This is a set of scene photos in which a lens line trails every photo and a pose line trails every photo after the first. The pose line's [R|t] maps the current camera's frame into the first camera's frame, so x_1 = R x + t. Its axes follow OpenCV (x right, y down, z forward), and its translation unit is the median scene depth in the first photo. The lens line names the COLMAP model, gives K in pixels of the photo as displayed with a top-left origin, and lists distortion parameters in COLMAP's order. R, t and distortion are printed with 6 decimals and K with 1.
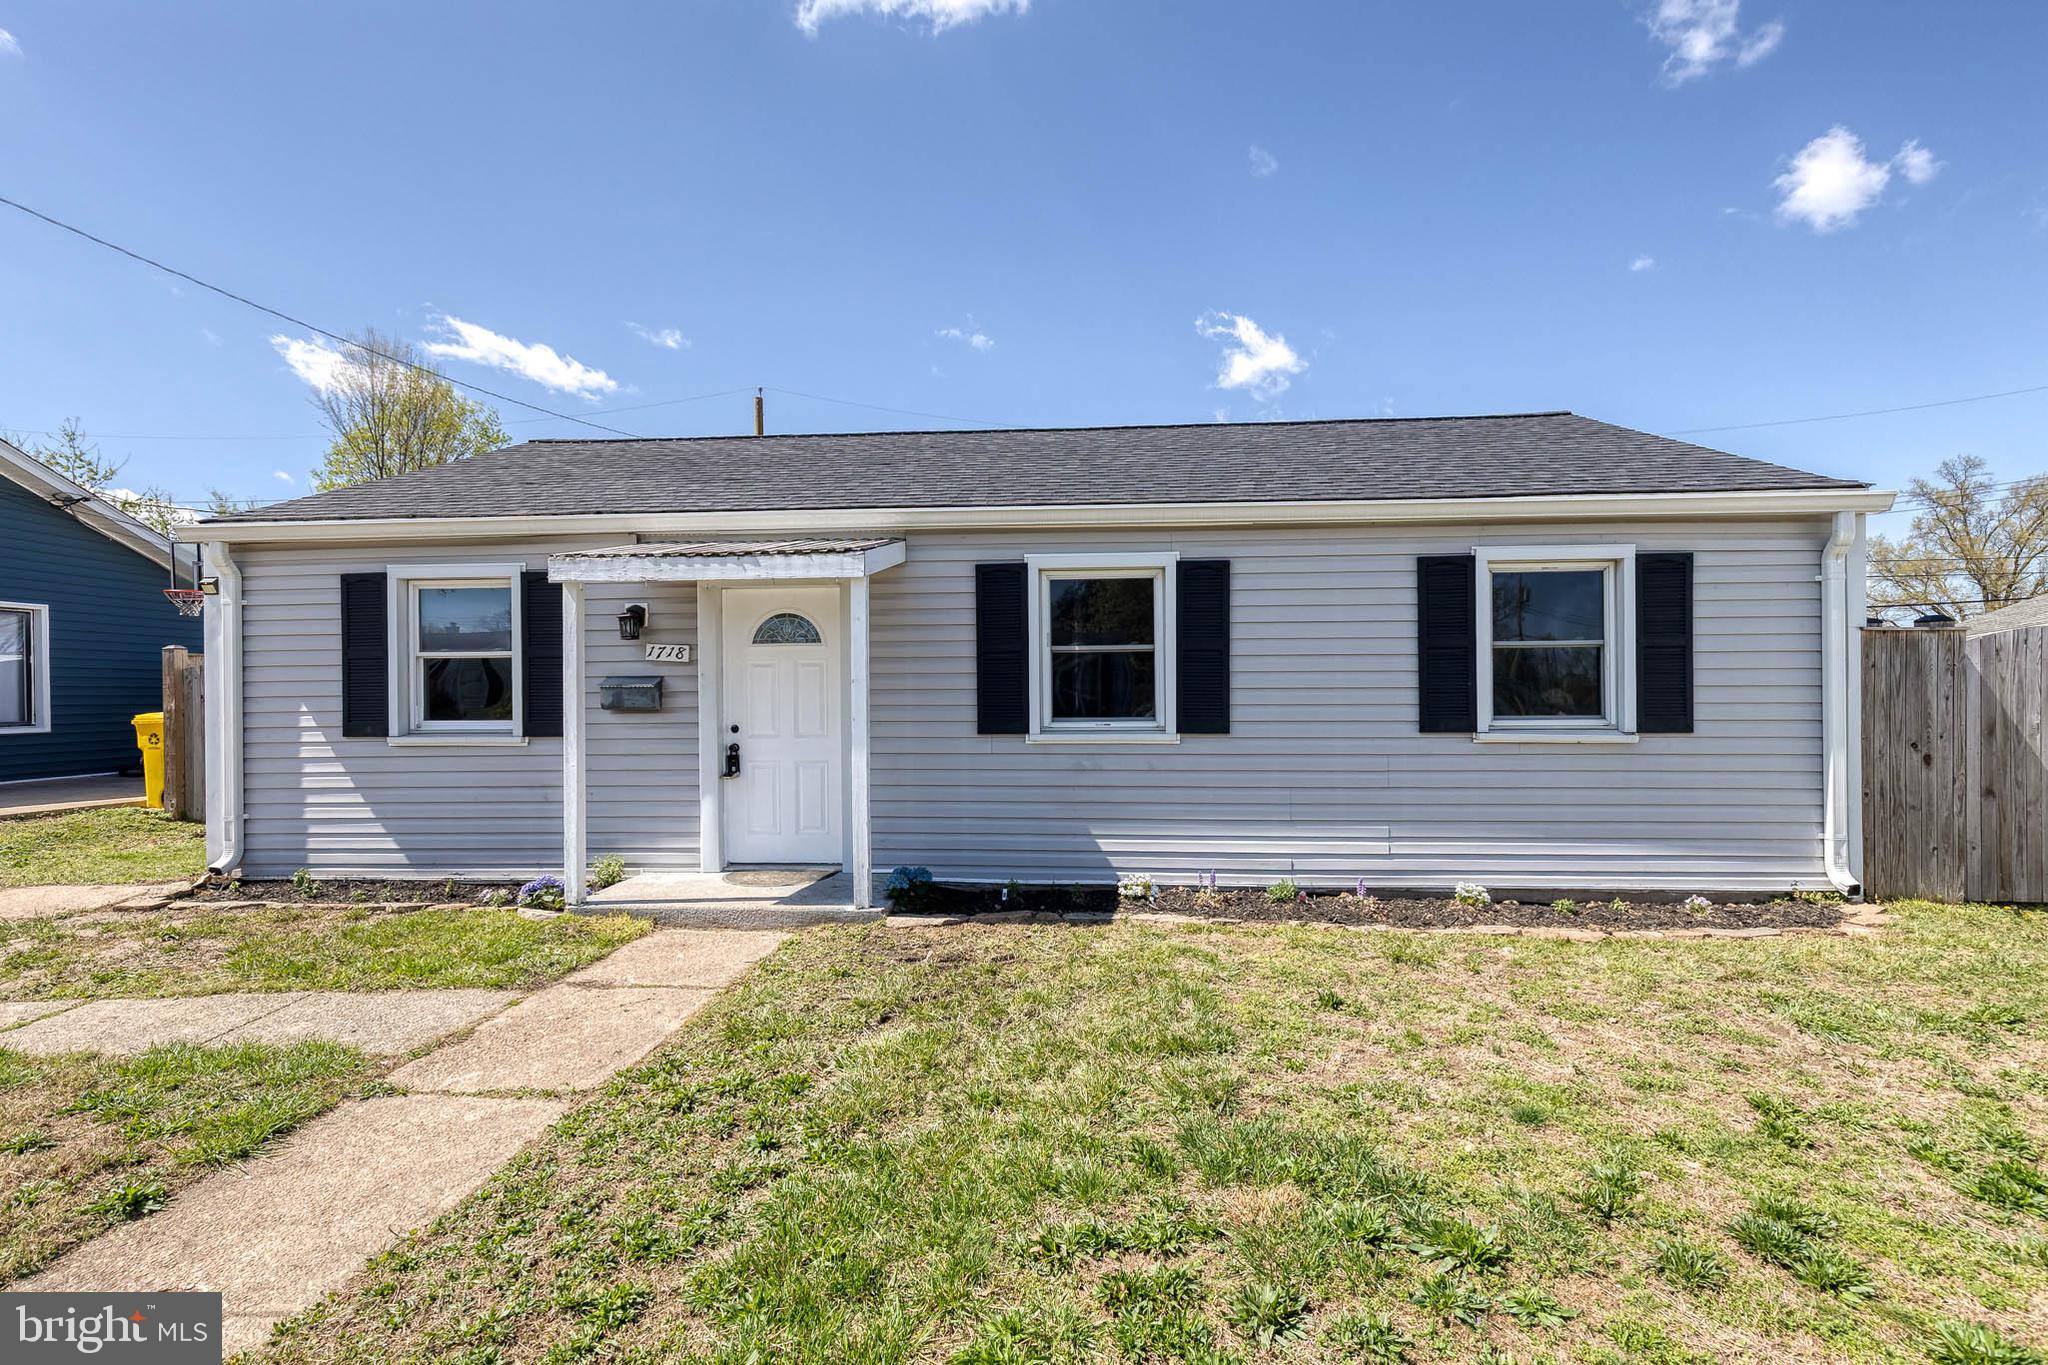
lens RADIAL K [[908.8, 0, 1047.3], [0, 908.8, 688.7], [0, 0, 1]] dist [0.008489, -0.000374]
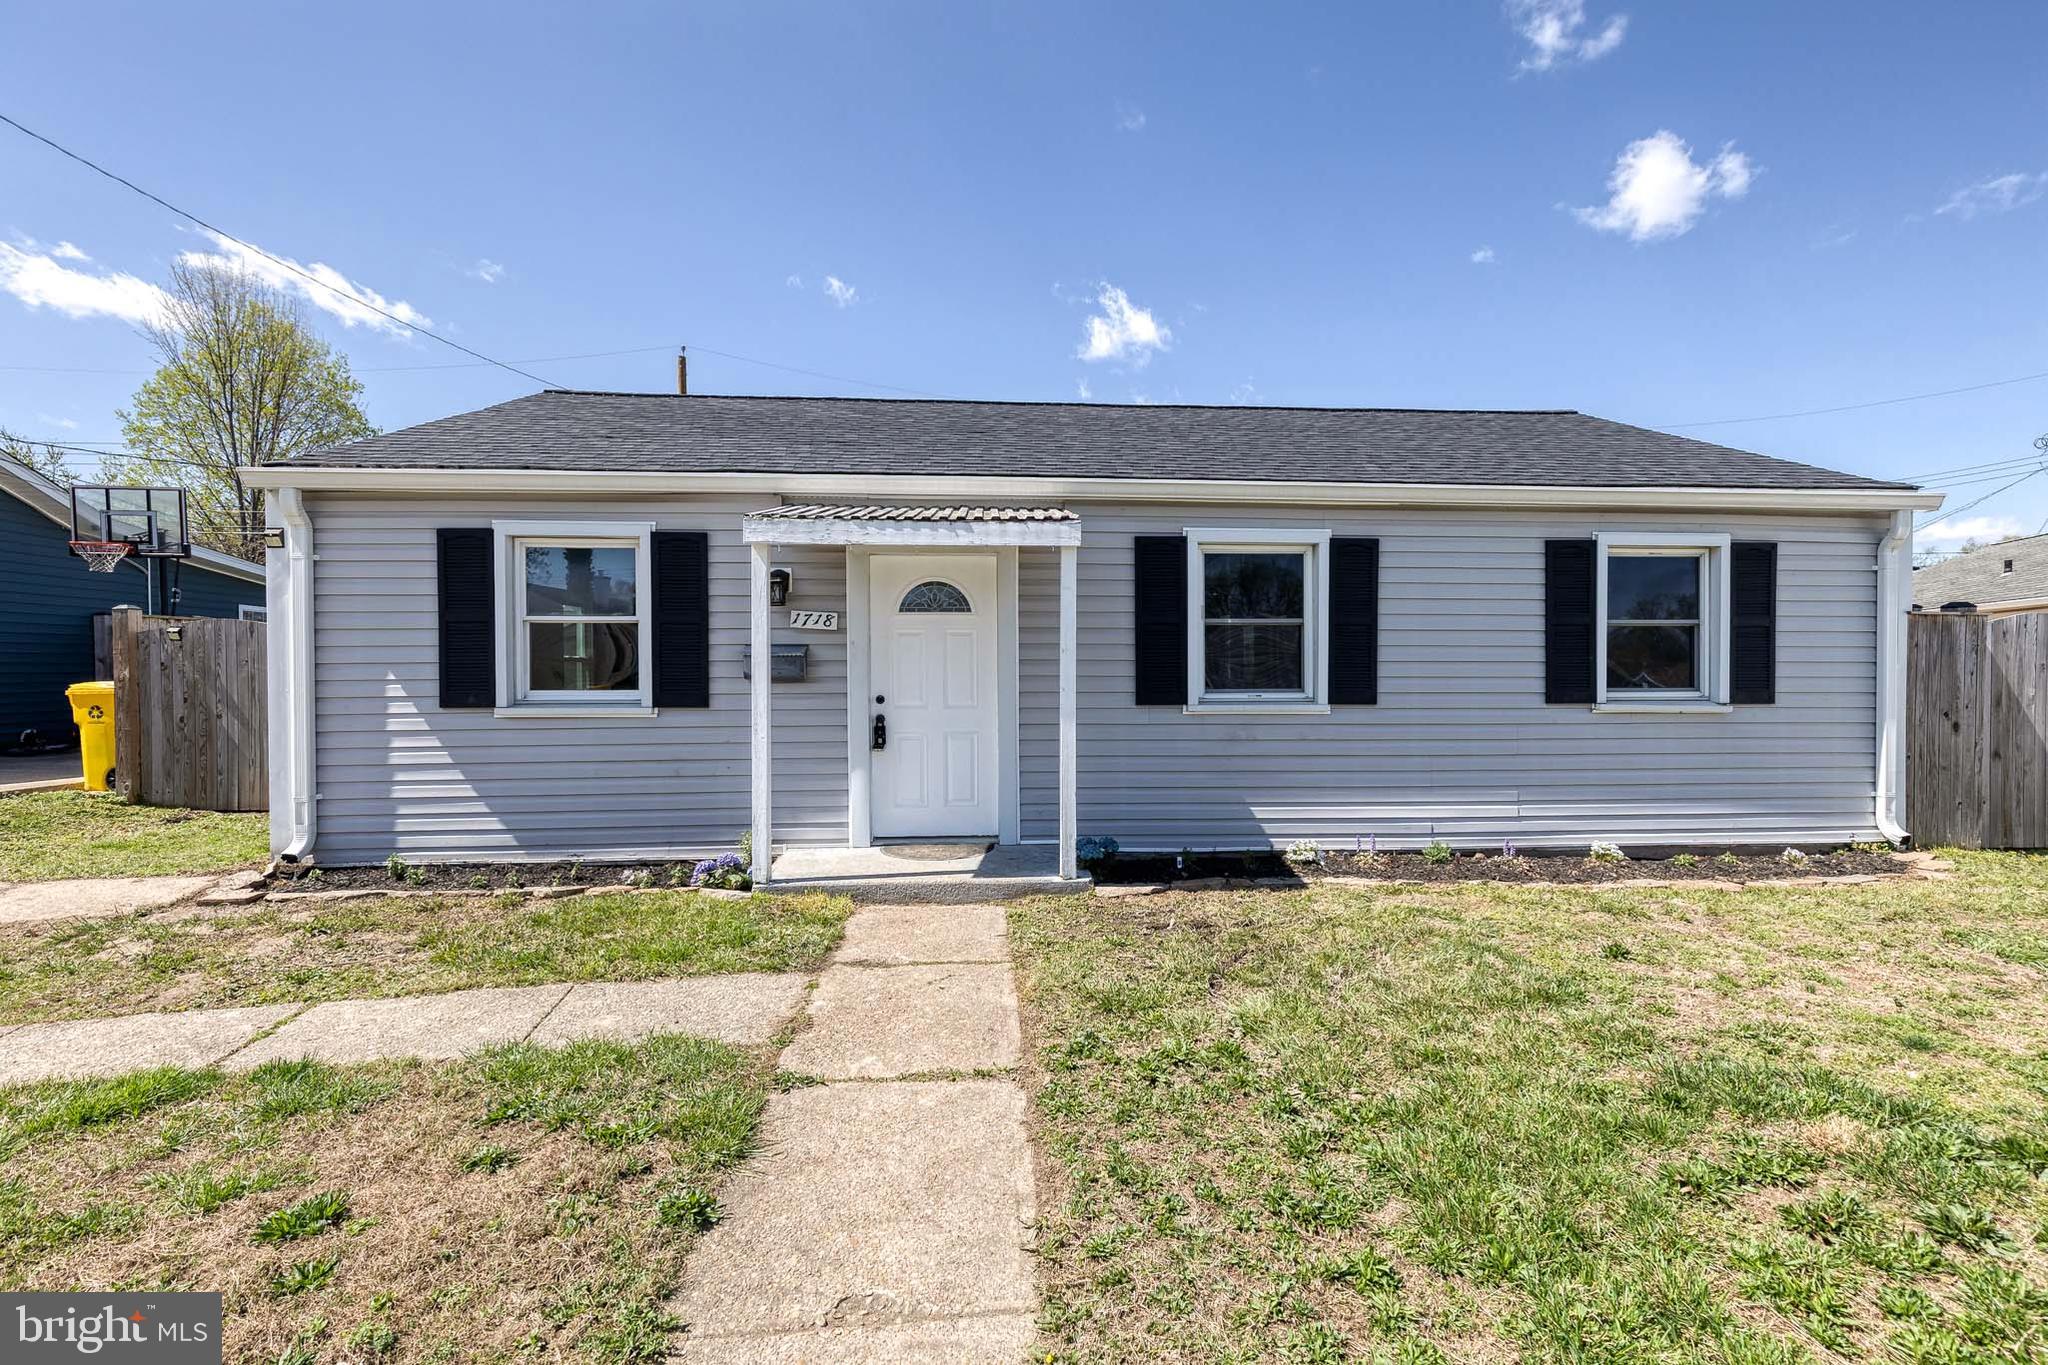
lens RADIAL K [[897.4, 0, 1061.9], [0, 897.4, 674.1], [0, 0, 1]] dist [0.009075, -0.000232]
pose [[0.989972, 0.004923, 0.141176, -0.302720], [-0.006757, 0.999899, 0.012515, 0.003964], [-0.141100, -0.013343, 0.989905, 0.025701]]
